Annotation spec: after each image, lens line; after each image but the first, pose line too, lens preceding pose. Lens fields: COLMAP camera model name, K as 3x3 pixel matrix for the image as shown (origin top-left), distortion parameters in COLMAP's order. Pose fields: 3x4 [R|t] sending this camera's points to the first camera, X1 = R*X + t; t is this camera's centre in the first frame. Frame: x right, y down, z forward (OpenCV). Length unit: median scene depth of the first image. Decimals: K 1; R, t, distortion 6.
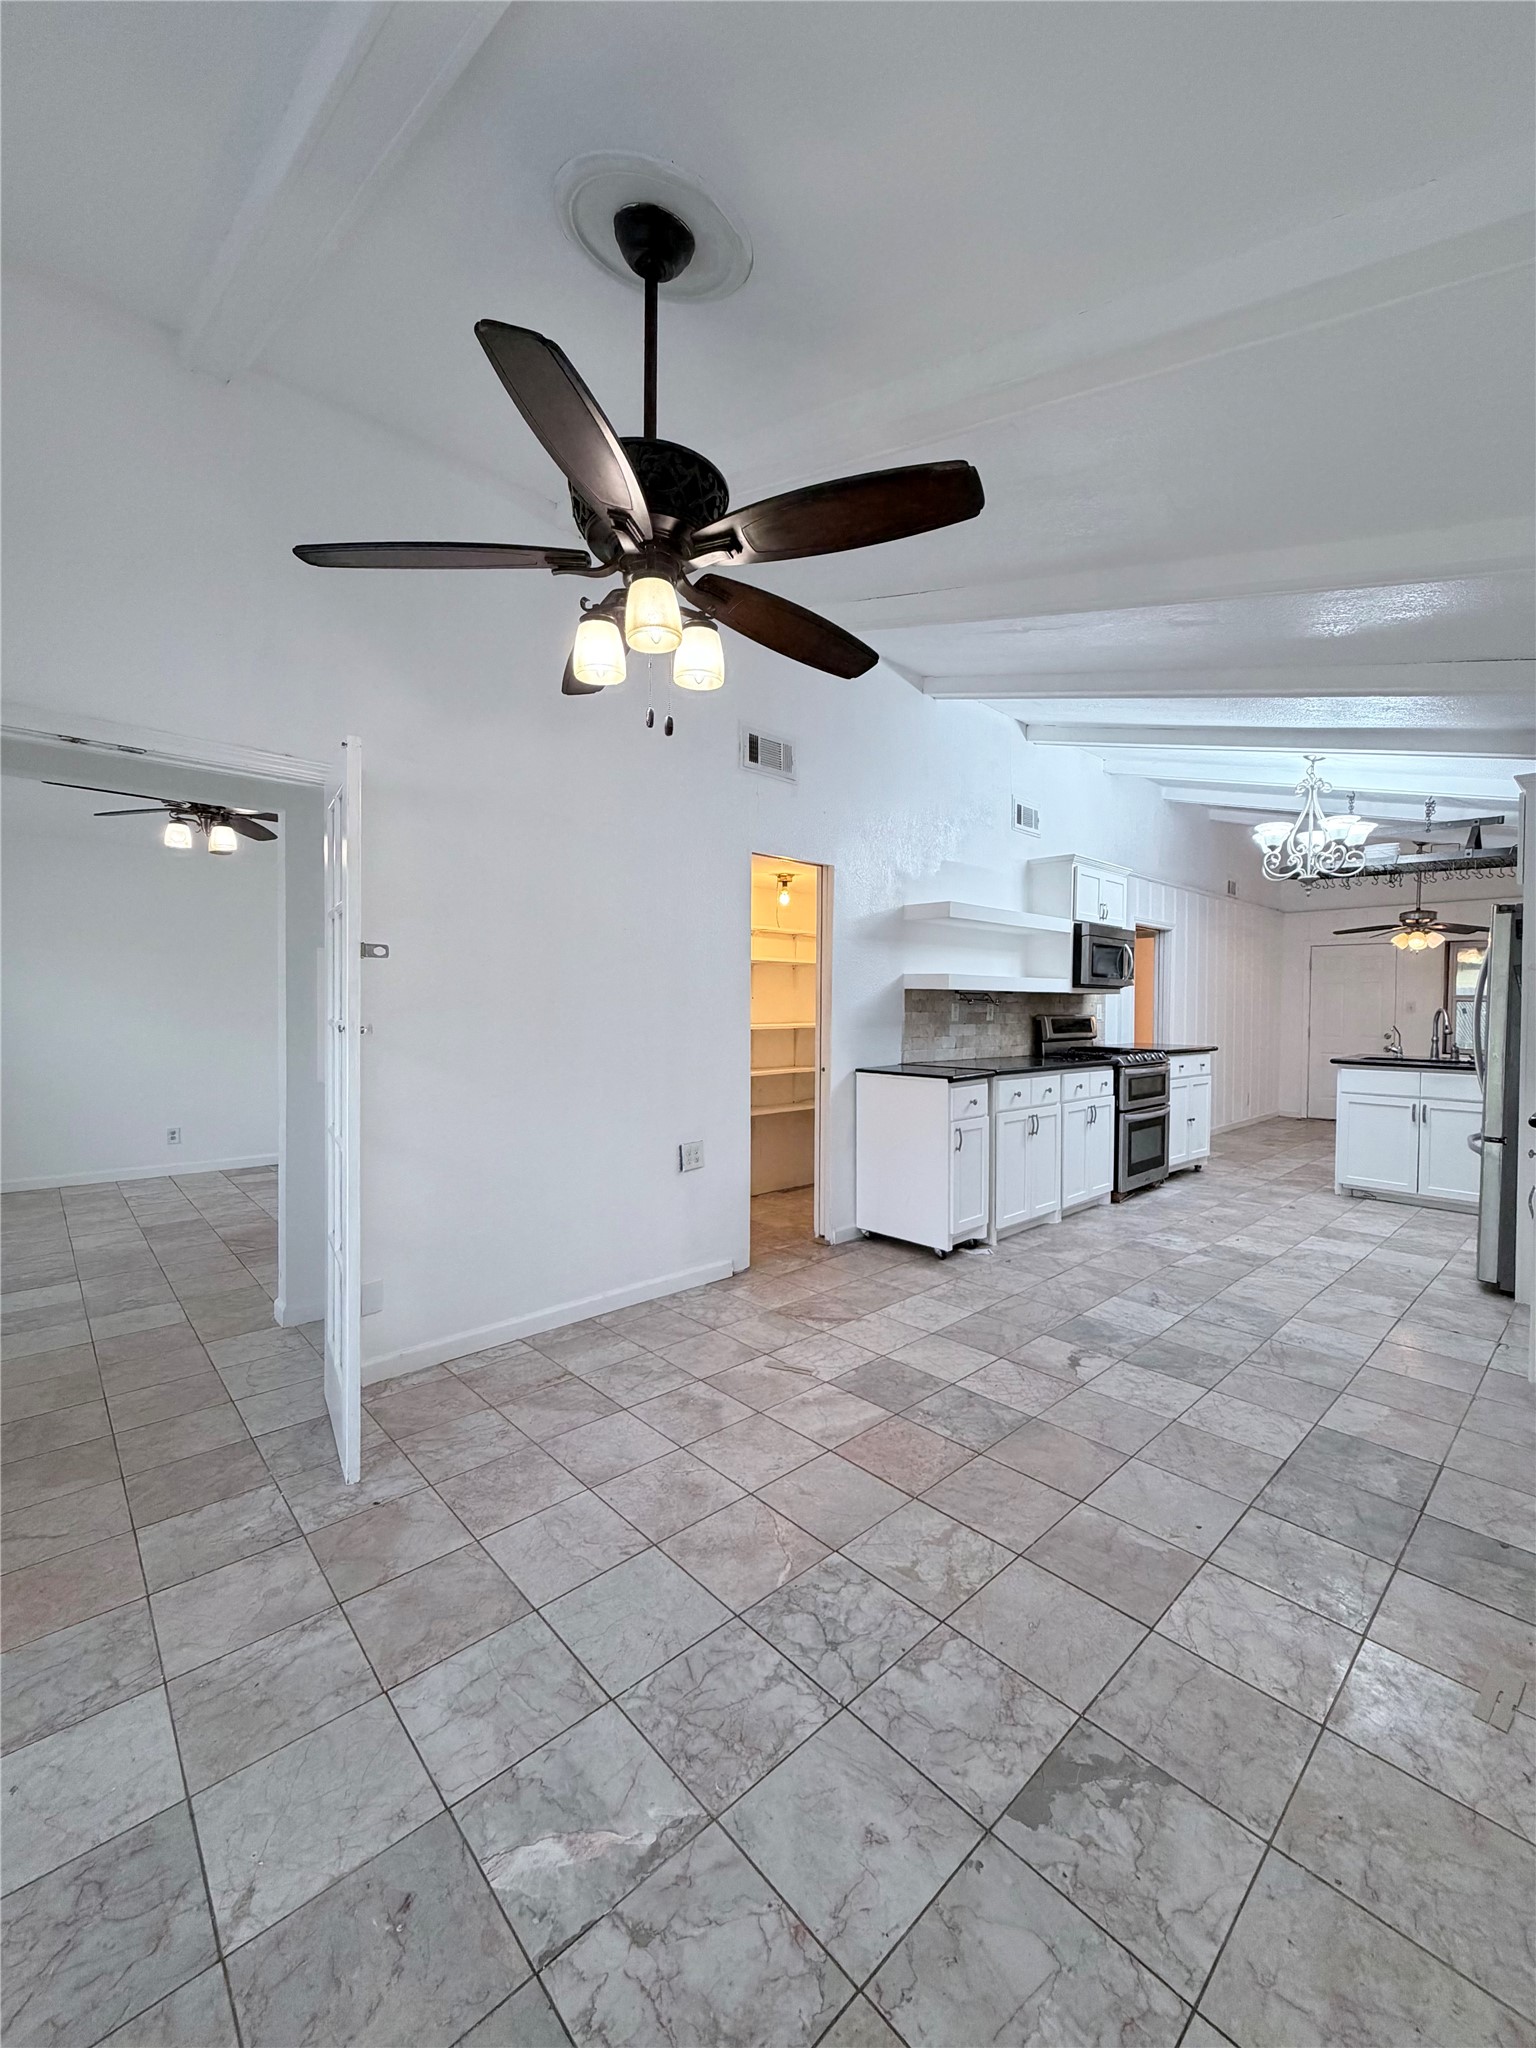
lens RADIAL K [[814.0, 0, 768.7], [0, 814.0, 1019.3], [0, 0, 1]] dist [-0.000207, 0.000292]
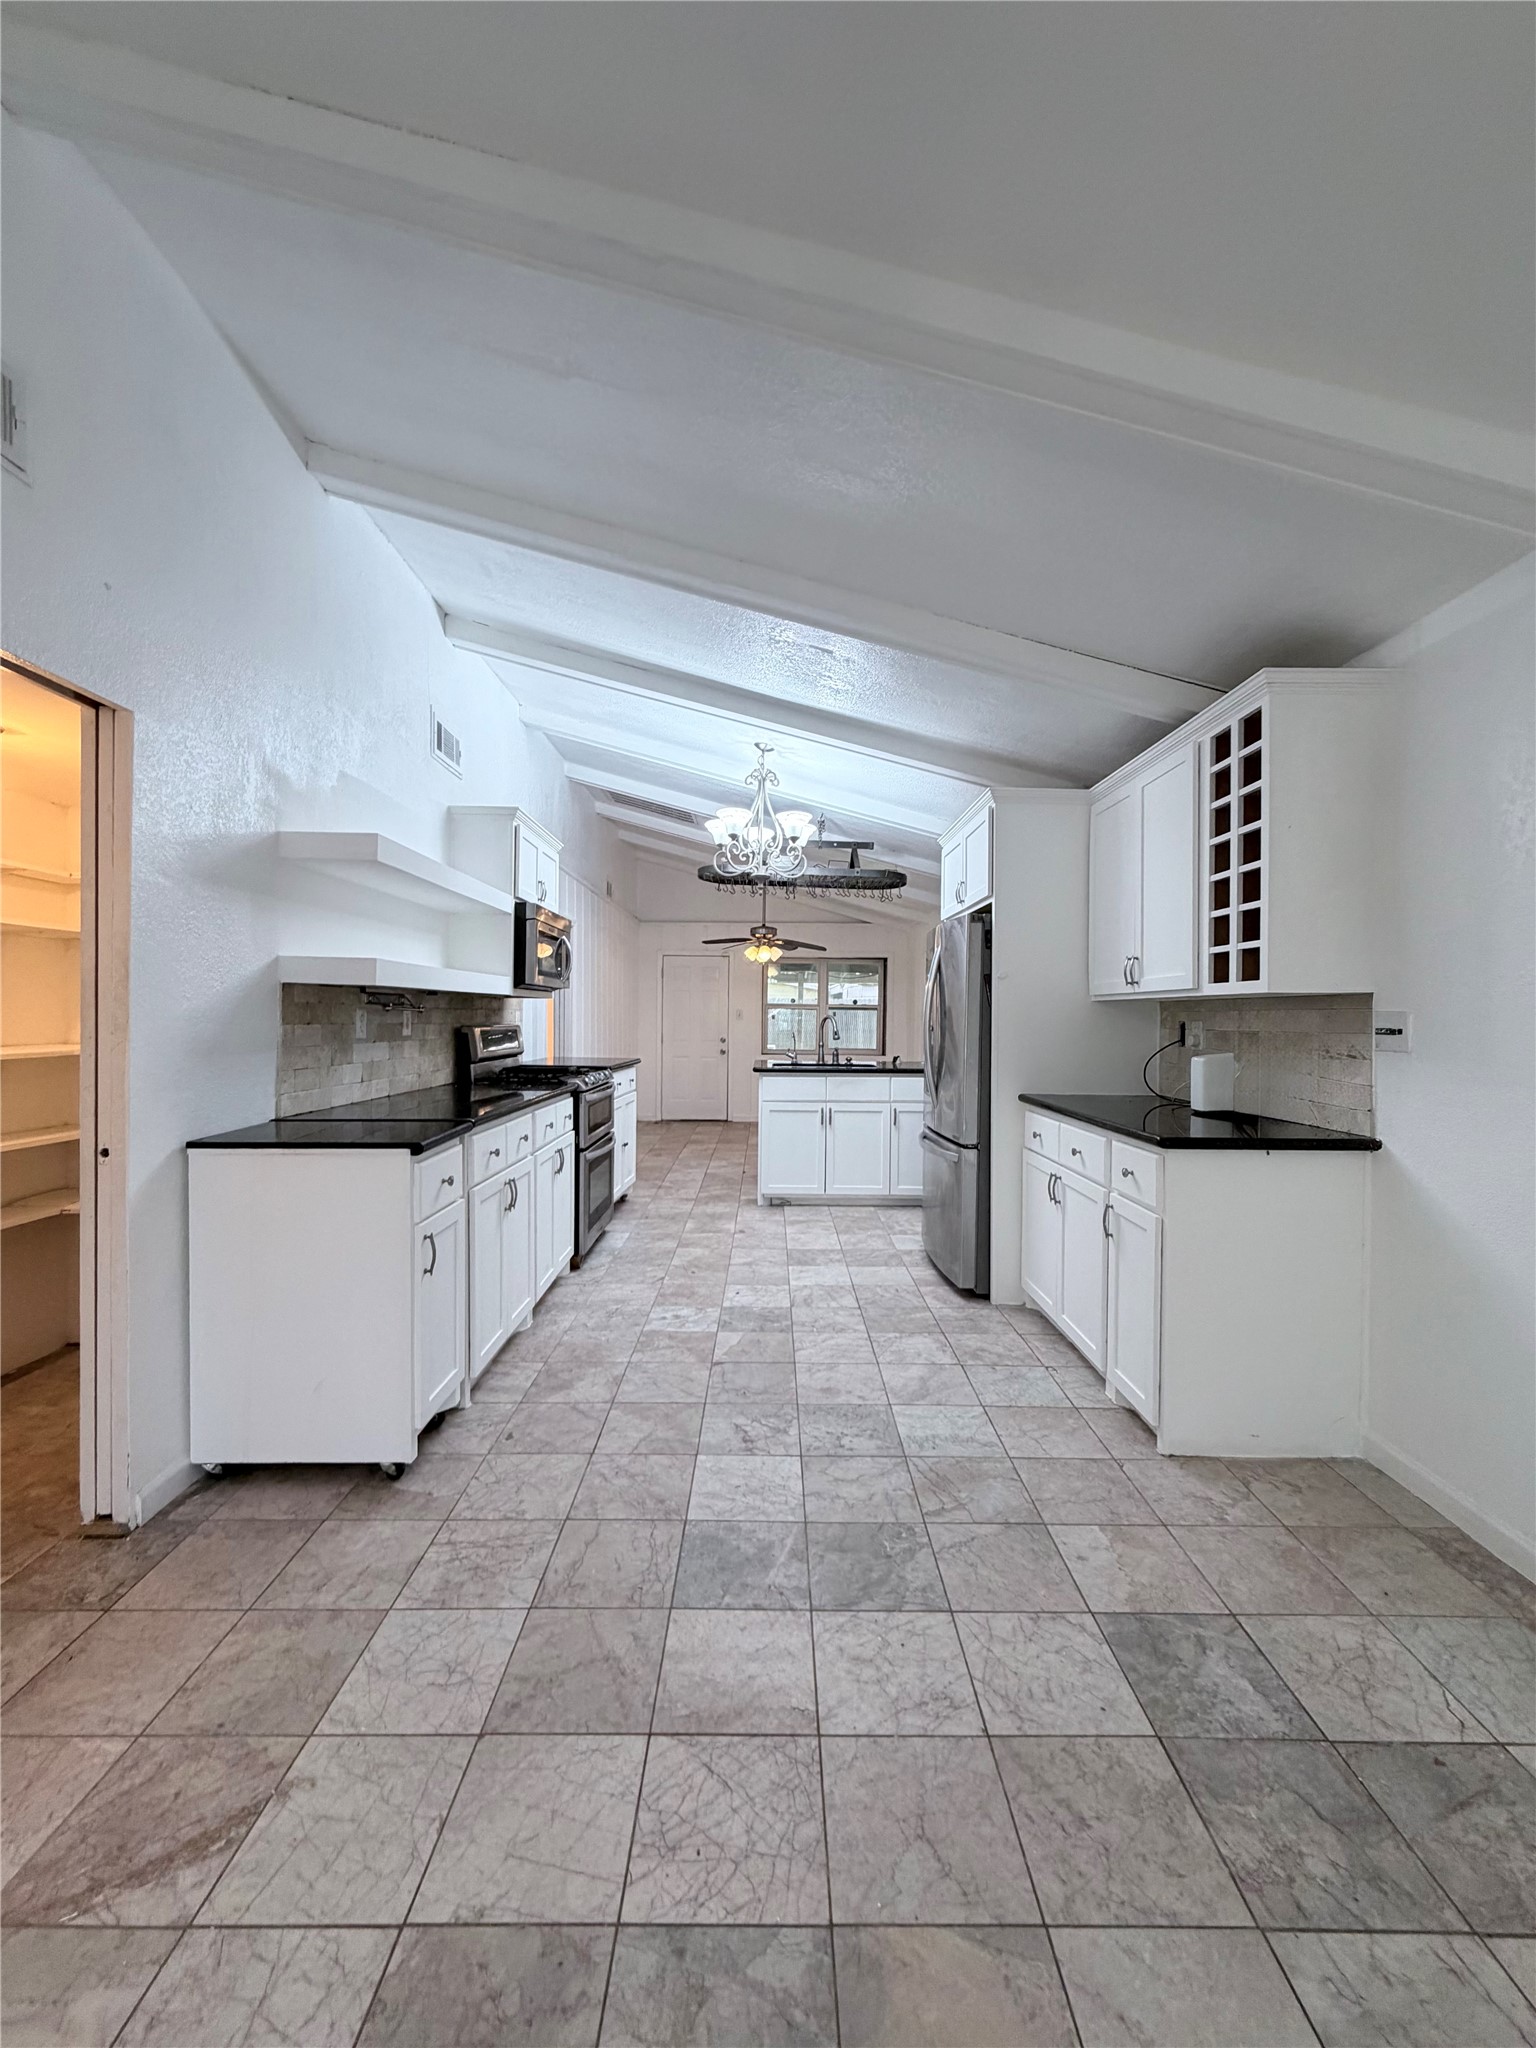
lens RADIAL K [[814.0, 0, 768.7], [0, 814.0, 1019.3], [0, 0, 1]] dist [-0.000207, 0.000292]
pose [[0.678580, -0.006016, 0.734502, -0.015355], [0.011453, 0.999932, -0.002392, -0.008166], [-0.734437, 0.010036, 0.678603, 0.412637]]
